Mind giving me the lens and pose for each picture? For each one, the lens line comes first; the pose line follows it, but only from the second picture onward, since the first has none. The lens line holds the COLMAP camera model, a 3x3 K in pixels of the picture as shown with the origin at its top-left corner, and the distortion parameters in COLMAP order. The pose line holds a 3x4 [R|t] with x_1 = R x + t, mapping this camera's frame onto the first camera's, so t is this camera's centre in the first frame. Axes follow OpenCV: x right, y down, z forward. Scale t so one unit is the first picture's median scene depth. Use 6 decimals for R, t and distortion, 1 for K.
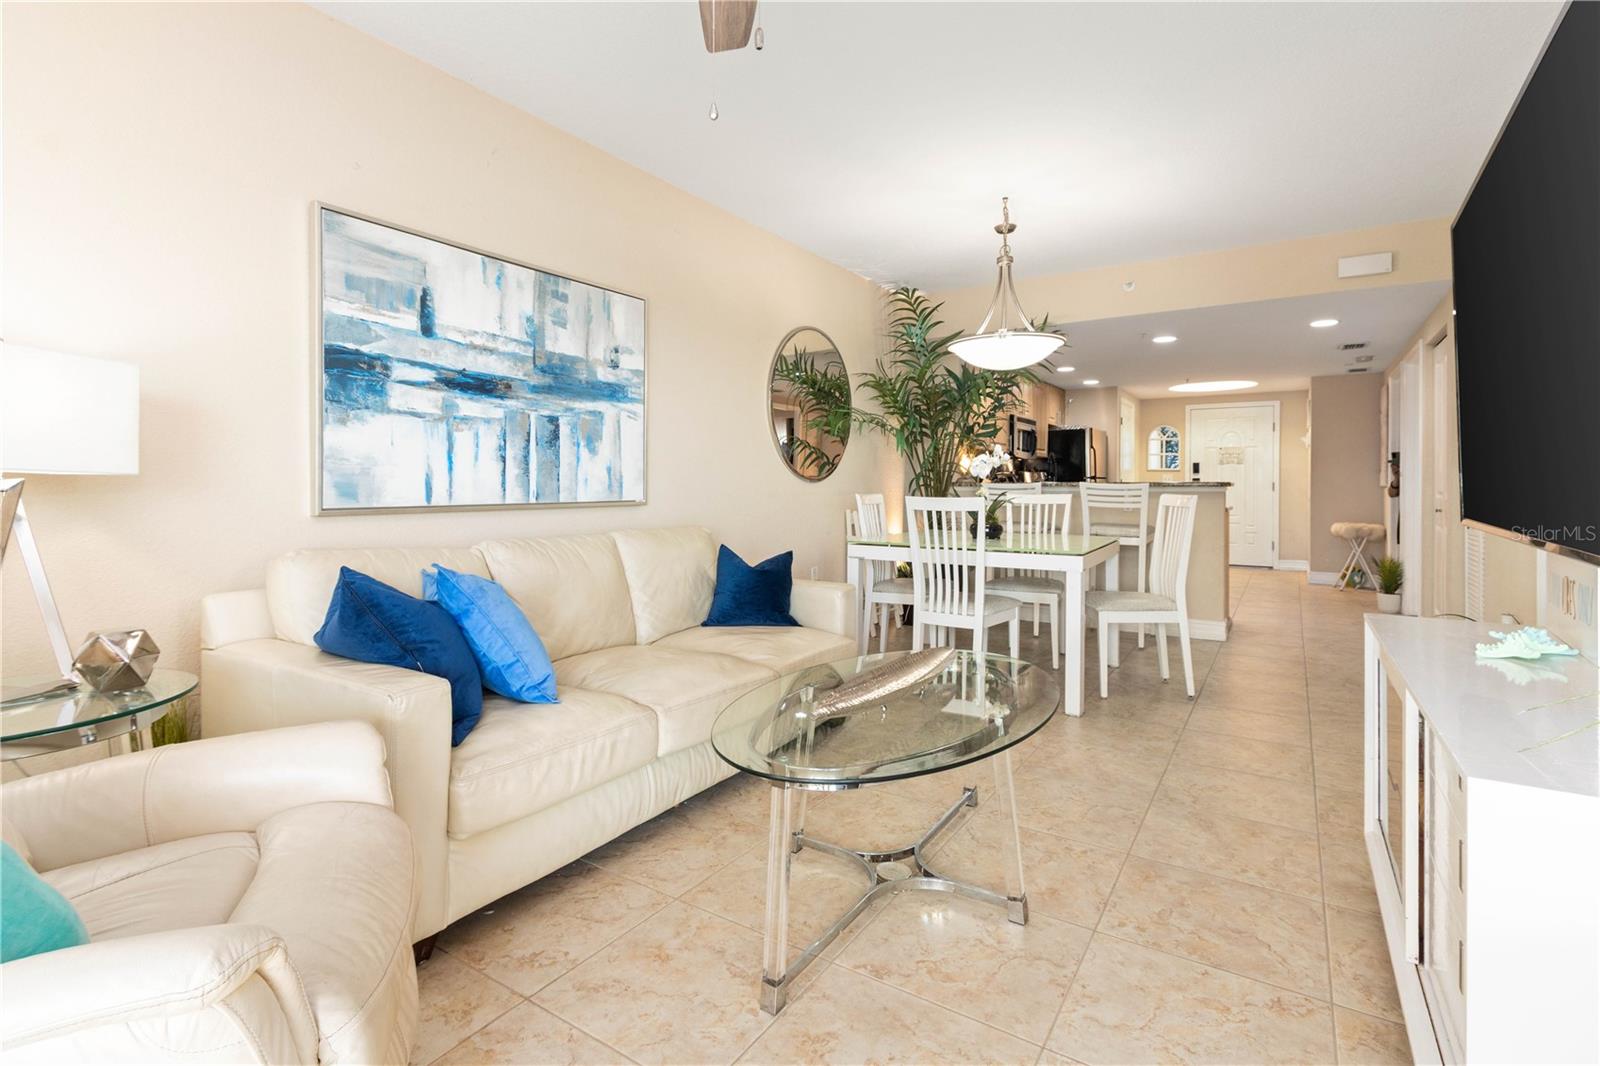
lens RADIAL K [[747.6, 0, 767.2], [0, 747.6, 487.5], [0, 0, 1]] dist [-0.004612, -0.000994]
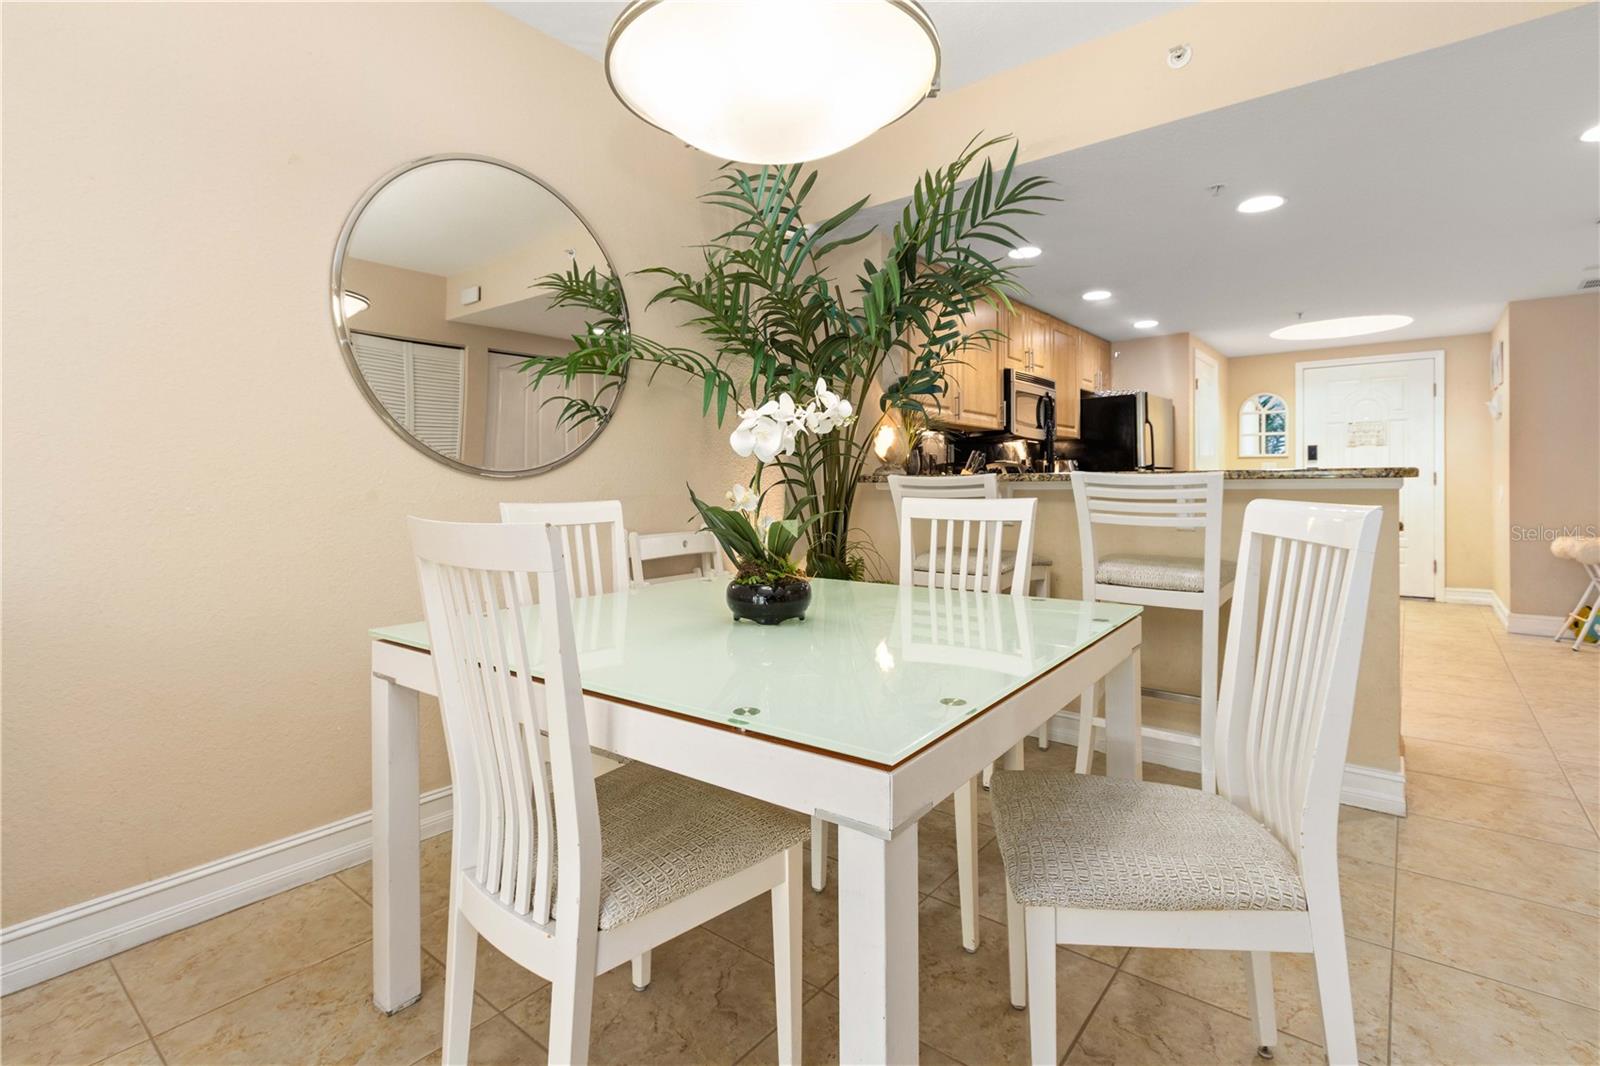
lens RADIAL K [[747.6, 0, 775.6], [0, 747.6, 485.5], [0, 0, 1]] dist [-0.004612, -0.000994]
pose [[0.995638, -0.010161, -0.092750, 0.170175], [0.010045, 0.999948, -0.001724, 0.000464], [0.092762, 0.000785, 0.995688, 0.316482]]
